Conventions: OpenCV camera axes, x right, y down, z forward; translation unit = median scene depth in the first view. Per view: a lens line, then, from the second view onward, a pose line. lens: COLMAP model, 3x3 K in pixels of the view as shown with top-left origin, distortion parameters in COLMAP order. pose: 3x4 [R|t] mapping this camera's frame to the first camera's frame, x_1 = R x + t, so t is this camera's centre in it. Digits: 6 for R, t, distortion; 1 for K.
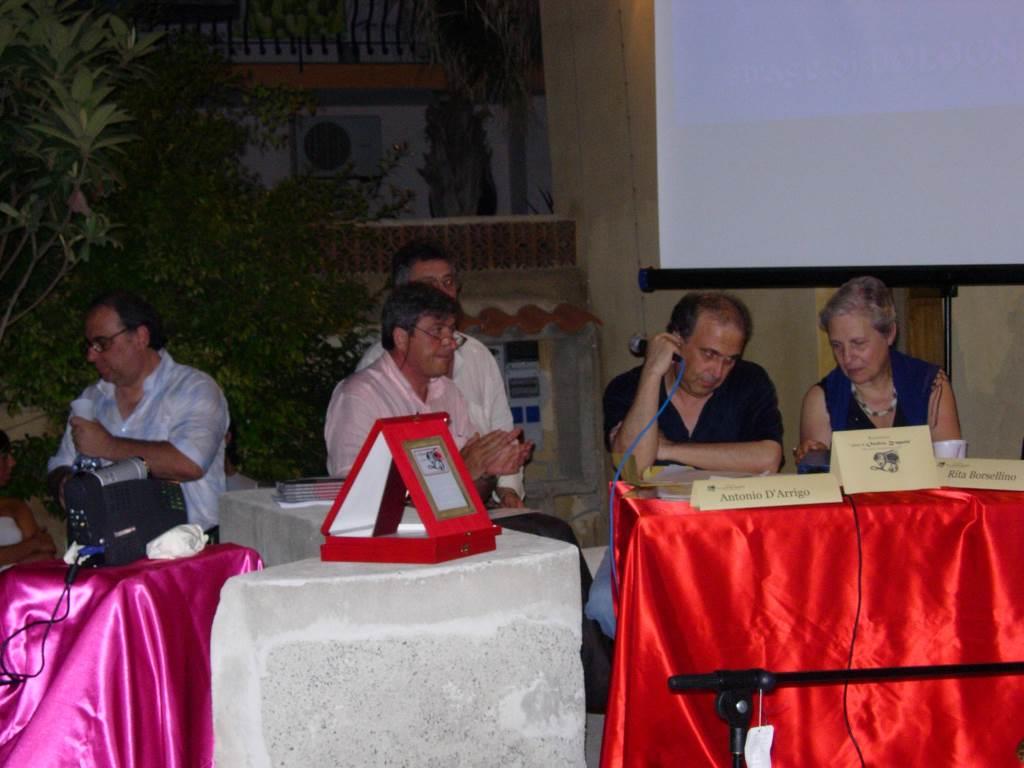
lens RADIAL K [[2006.1, 0, 511.6], [0, 2006.1, 405.6], [0, 0, 1]] dist [-0.099498, 0.000000]
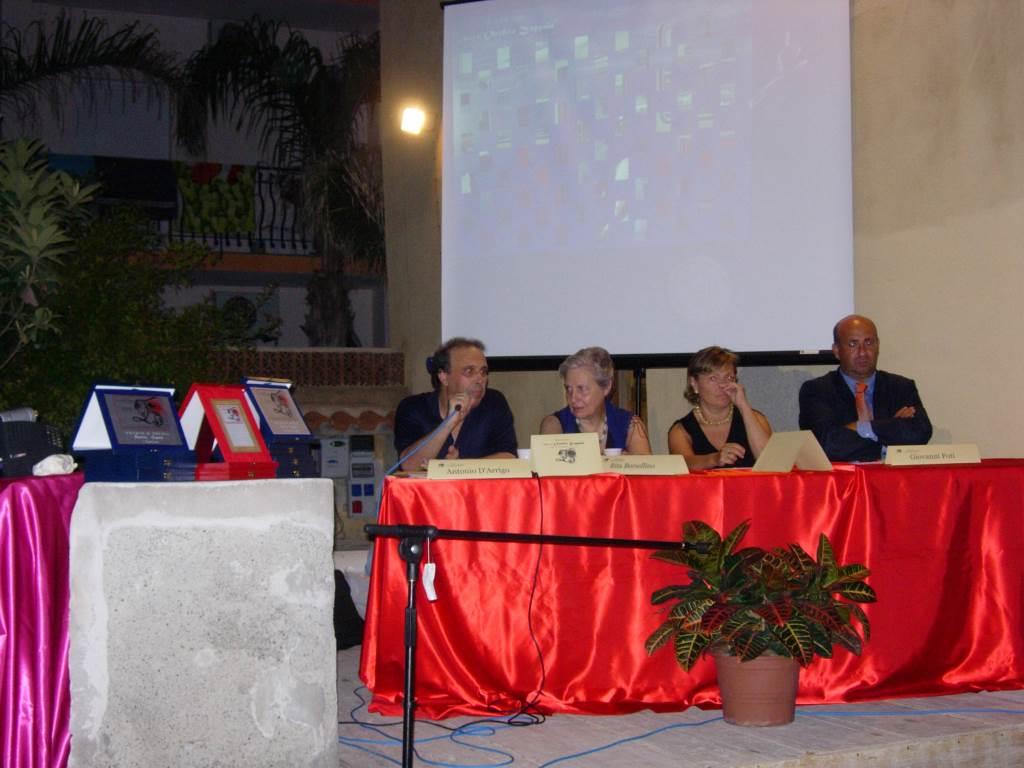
lens RADIAL K [[1467.6, 0, 458.9], [0, 1467.6, 353.8], [0, 0, 1]] dist [-0.127448, 0.000000]
pose [[0.997997, 0.025873, 0.057722, 0.028851], [-0.019597, 0.994090, -0.106772, 0.043185], [-0.060143, 0.105427, 0.992607, -0.033840]]
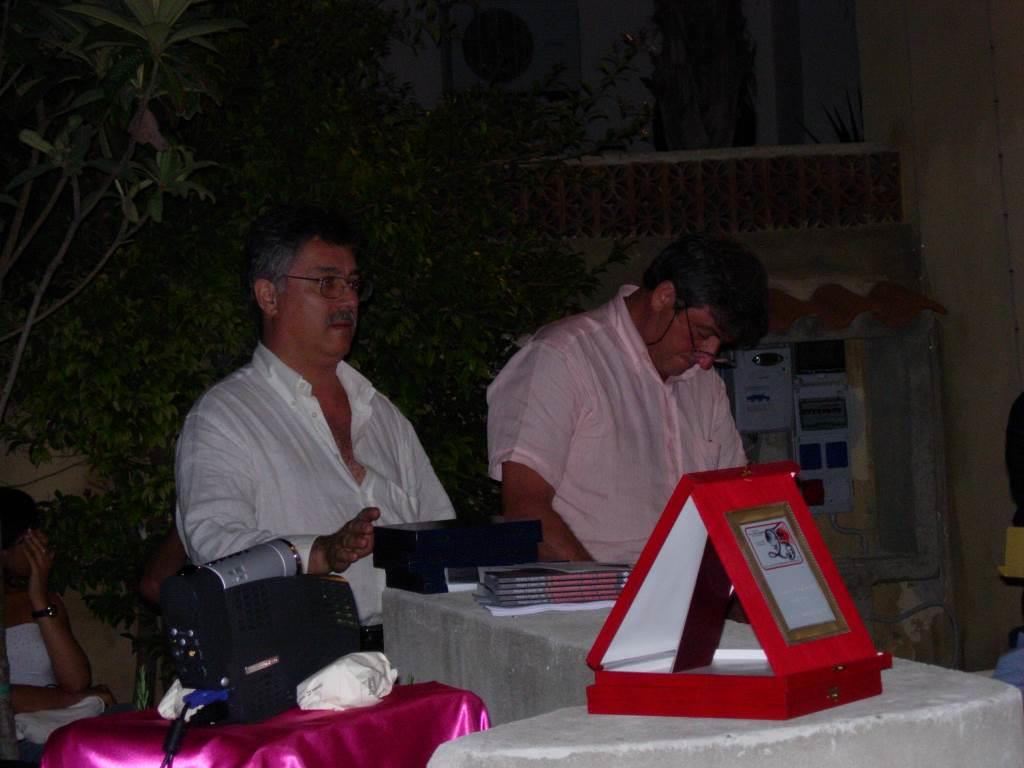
lens RADIAL K [[3069.2, 0, 507.9], [0, 3069.2, 389.7], [0, 0, 1]] dist [0.013171, 0.000000]
pose [[0.996041, -0.007851, -0.088545, -0.017135], [0.006373, 0.999836, -0.016964, -0.001458], [0.088664, 0.016333, 0.995928, 0.040373]]
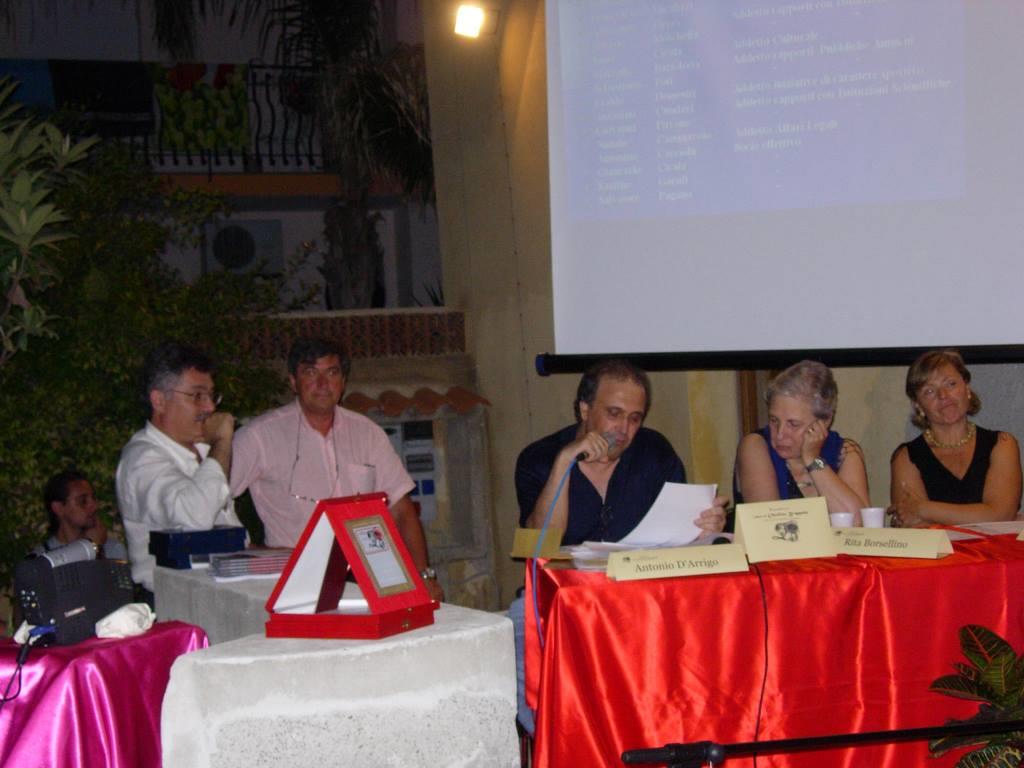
lens RADIAL K [[1793.2, 0, 507.7], [0, 1793.2, 387.1], [0, 0, 1]] dist [-0.113010, 0.000000]
pose [[0.998143, -0.007636, 0.060437, -0.011593], [0.010680, 0.998682, -0.050210, -0.001728], [-0.059974, 0.050763, 0.996908, 0.031166]]
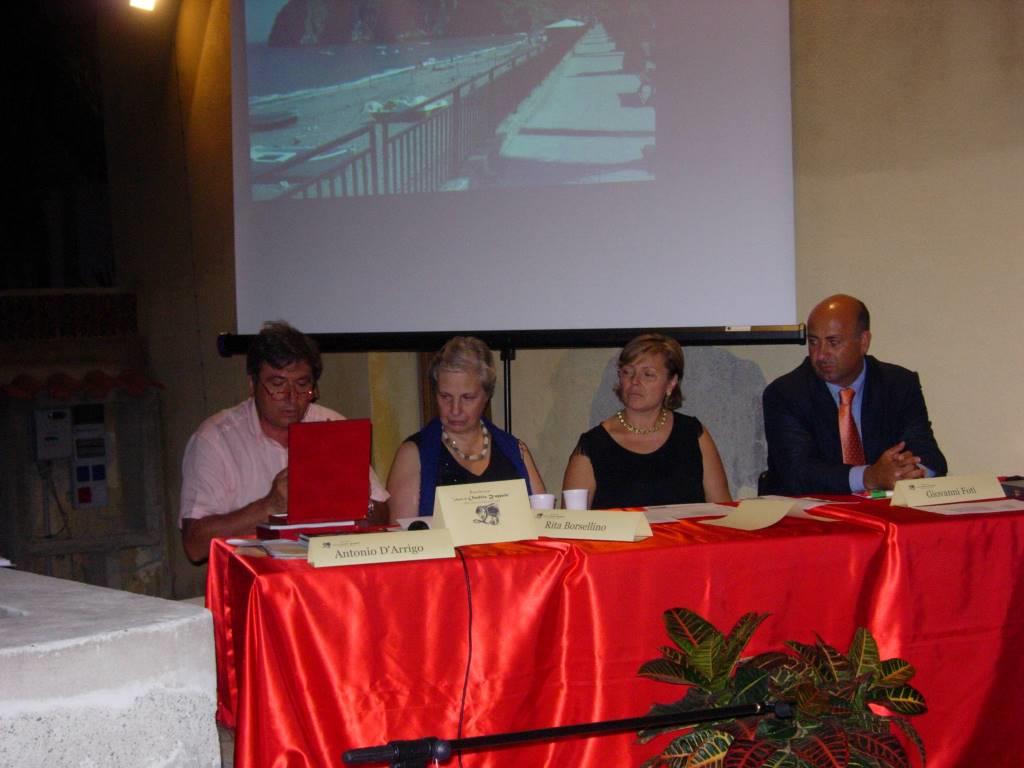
lens RADIAL K [[1793.2, 0, 516.2], [0, 1793.2, 391.4], [0, 0, 1]] dist [-0.113010, 0.000000]
pose [[0.969286, -0.006062, 0.245861, -0.017122], [0.015624, 0.999195, -0.036962, -0.000915], [-0.245439, 0.039668, 0.968600, 0.053744]]
